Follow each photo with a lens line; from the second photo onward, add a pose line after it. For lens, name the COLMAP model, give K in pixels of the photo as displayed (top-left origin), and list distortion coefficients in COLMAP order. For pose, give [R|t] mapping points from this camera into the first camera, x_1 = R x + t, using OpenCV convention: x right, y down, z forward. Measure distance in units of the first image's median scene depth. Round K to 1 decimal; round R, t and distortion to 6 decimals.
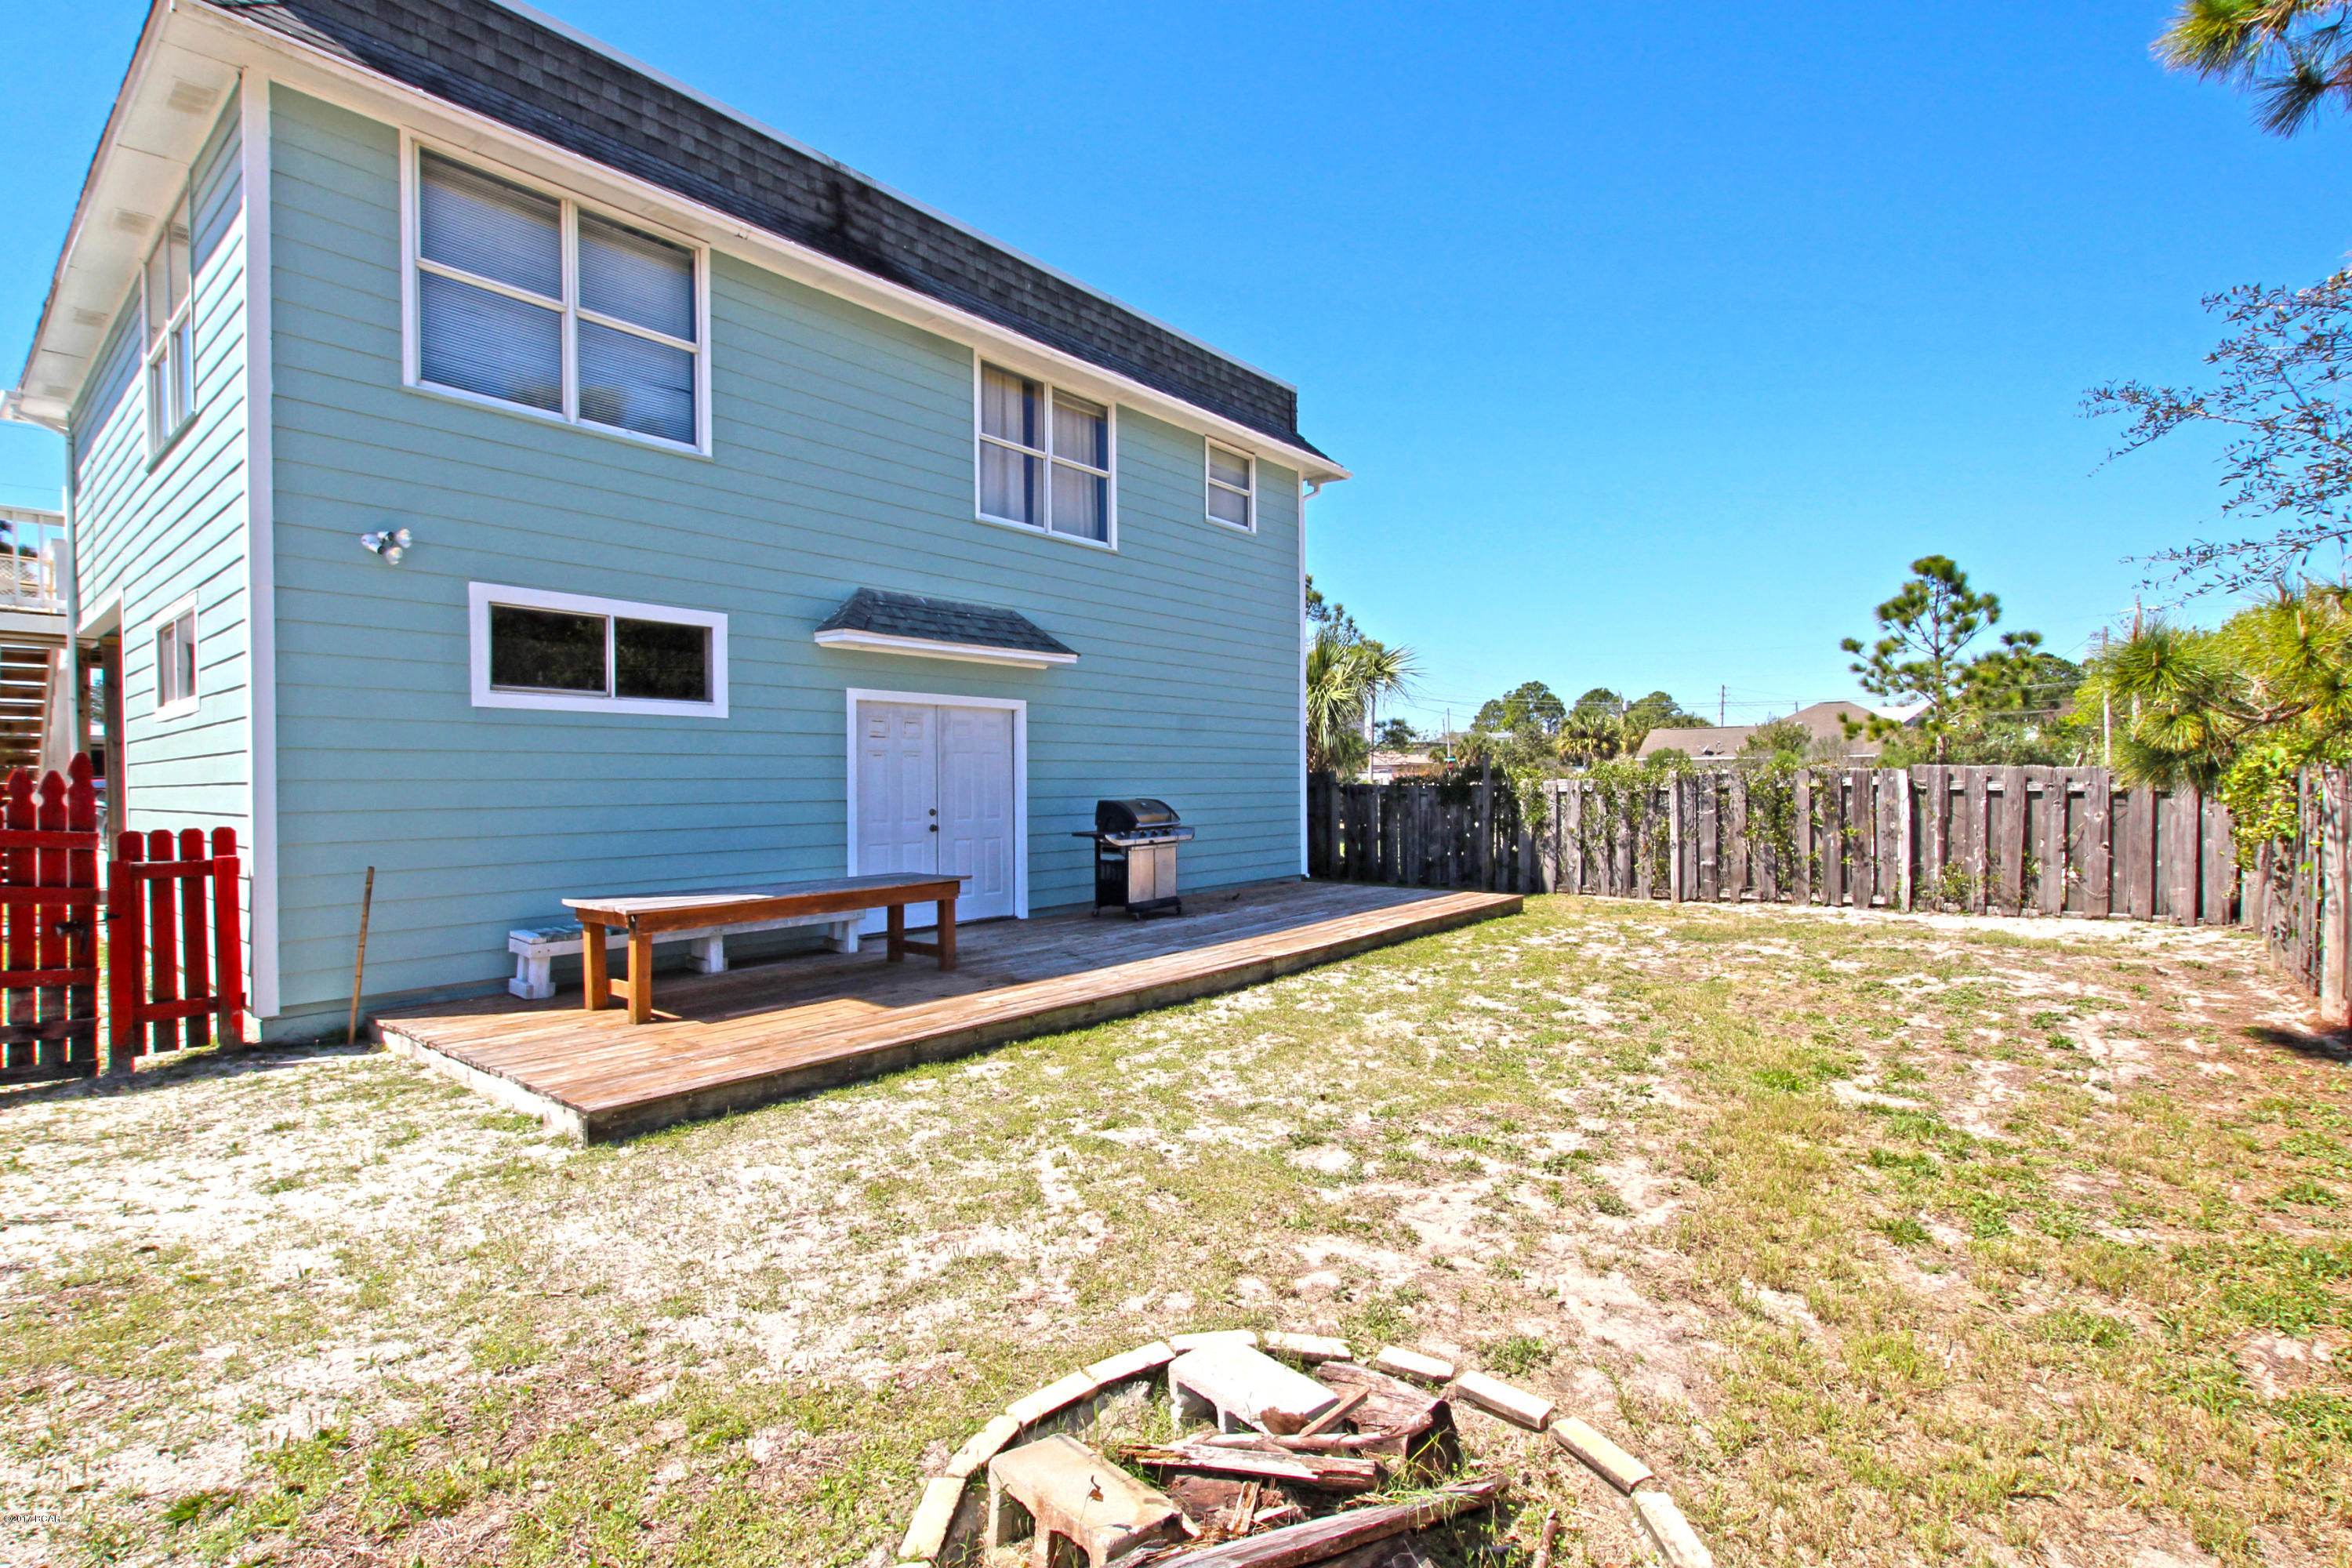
lens RADIAL K [[1081.8, 0, 1177.3], [0, 1081.8, 784.8], [0, 0, 1]] dist [0.013511, -0.006907]
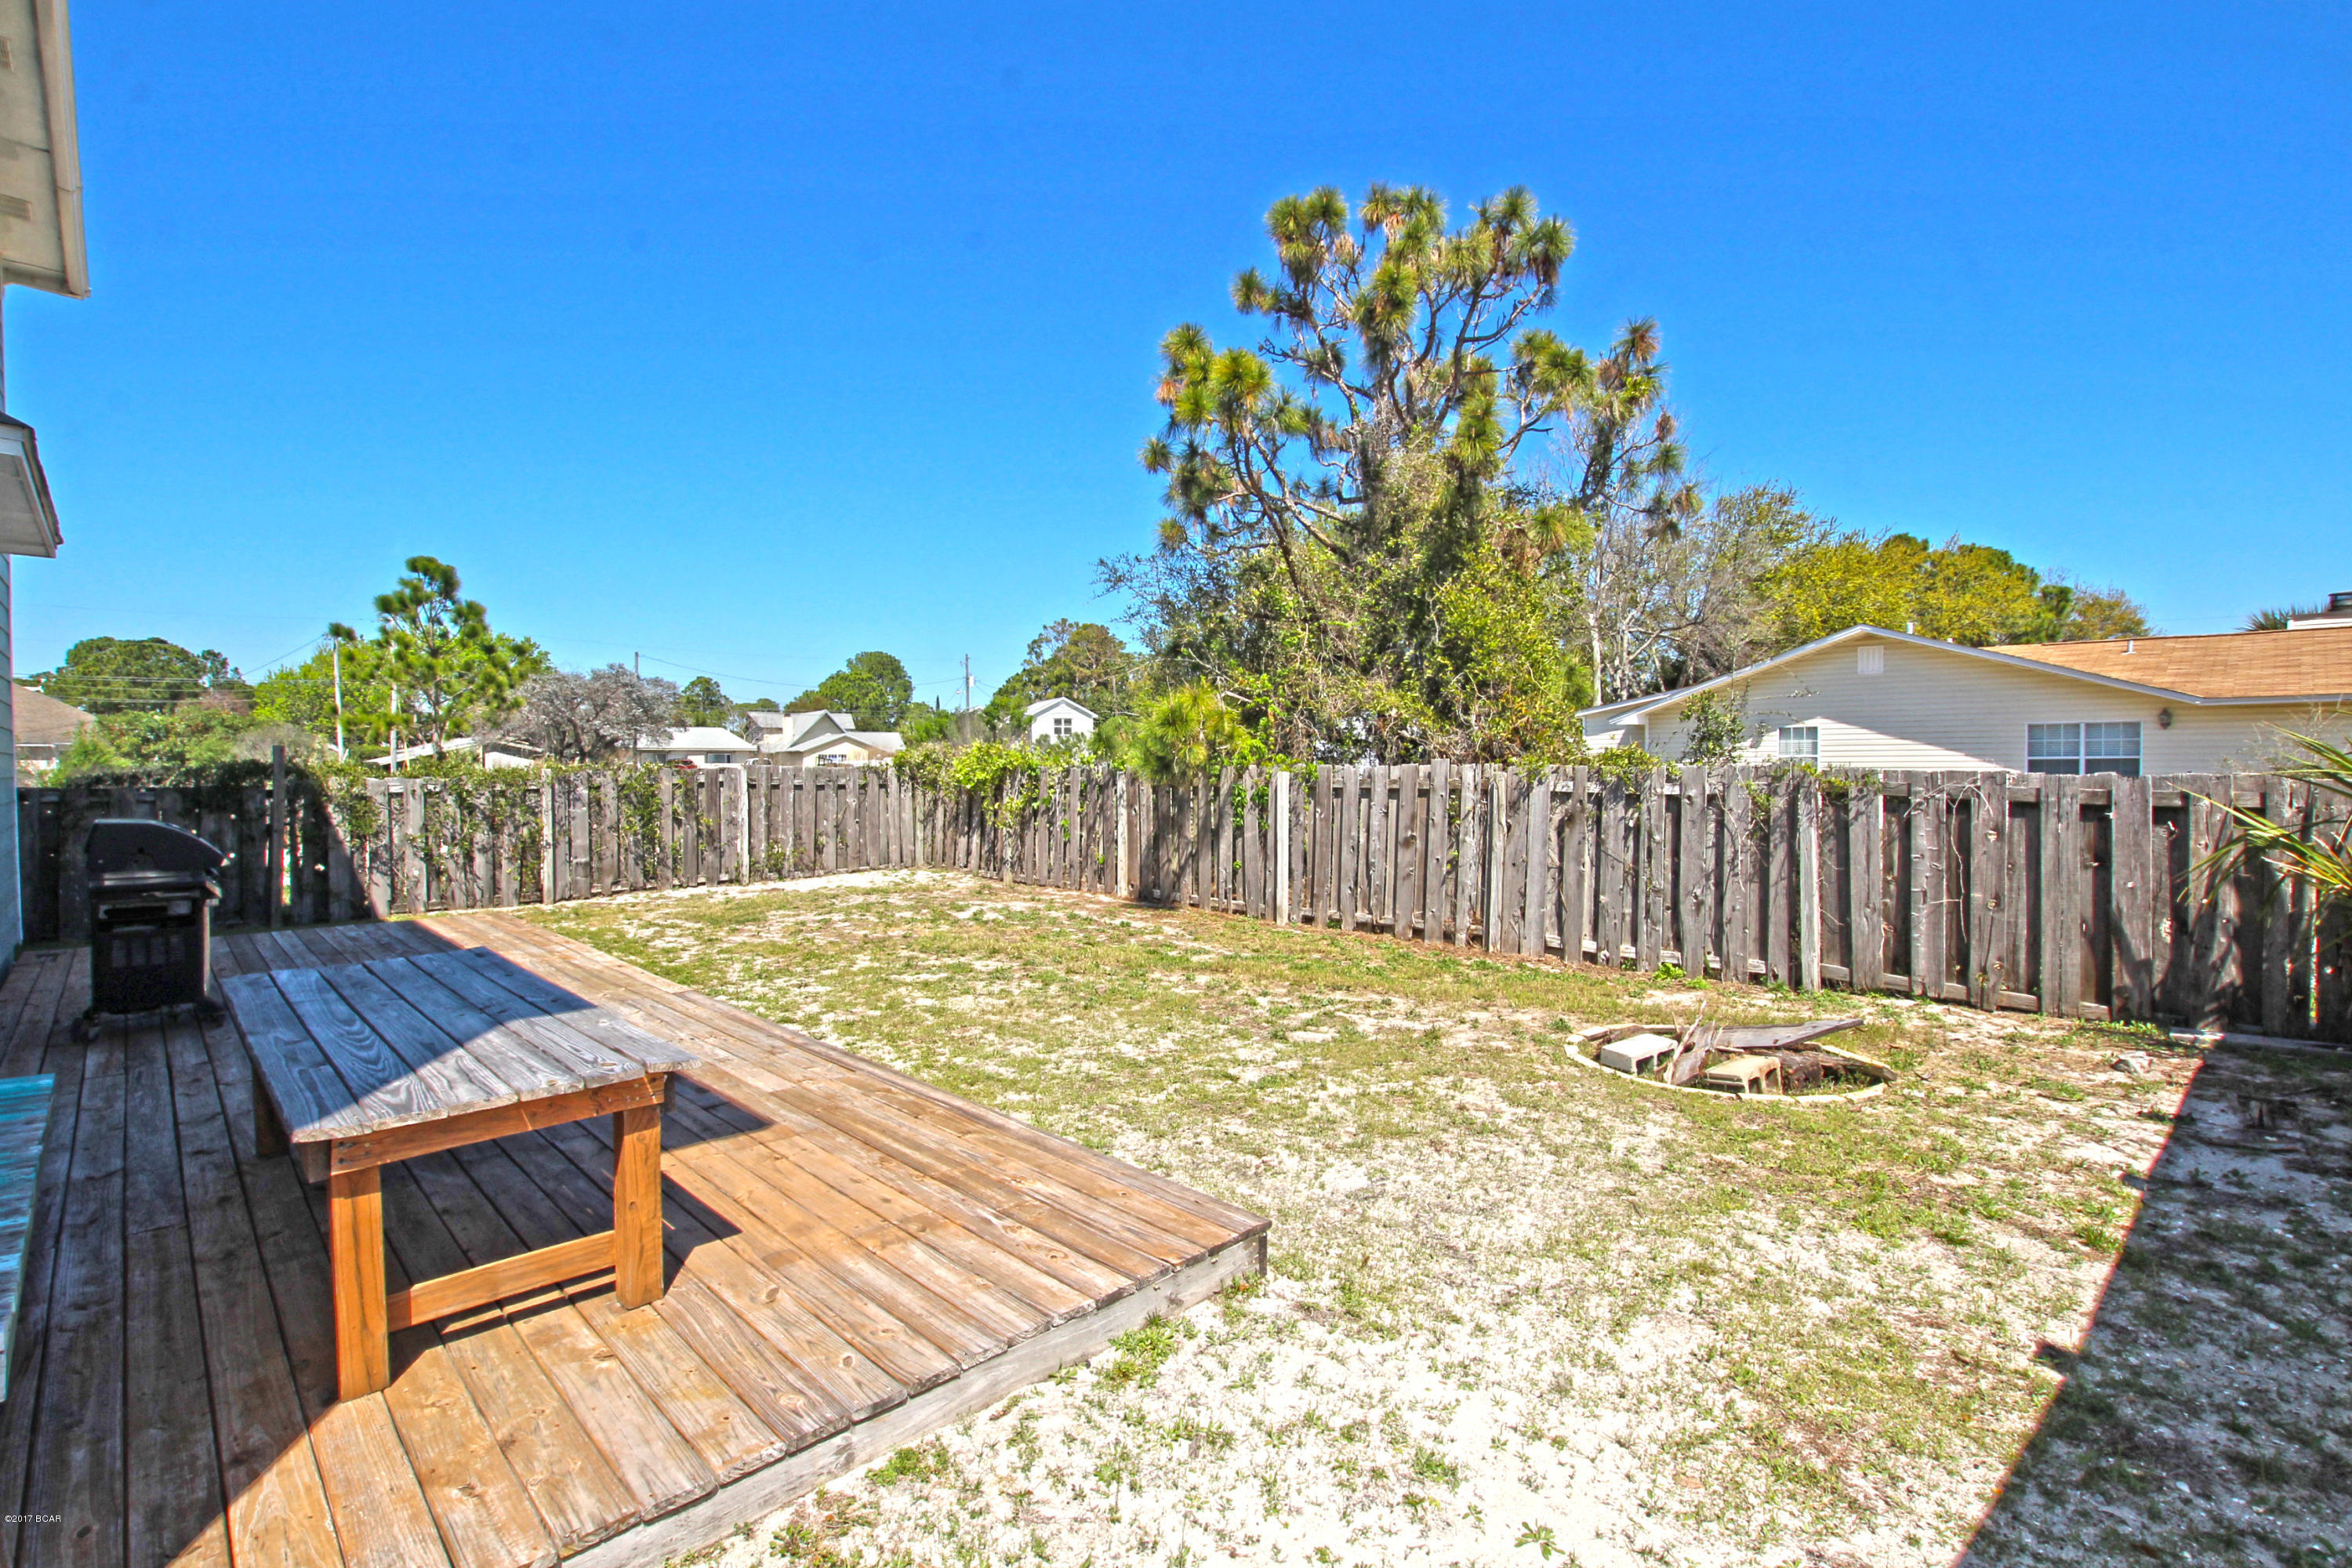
lens RADIAL K [[1080.5, 0, 1192.2], [0, 1080.5, 765.8], [0, 0, 1]] dist [0.000162, -0.000273]
pose [[0.101373, 0.005058, 0.994836, -0.486565], [0.007504, 0.999955, -0.005849, -0.005902], [-0.994820, 0.008058, 0.101331, 0.363199]]
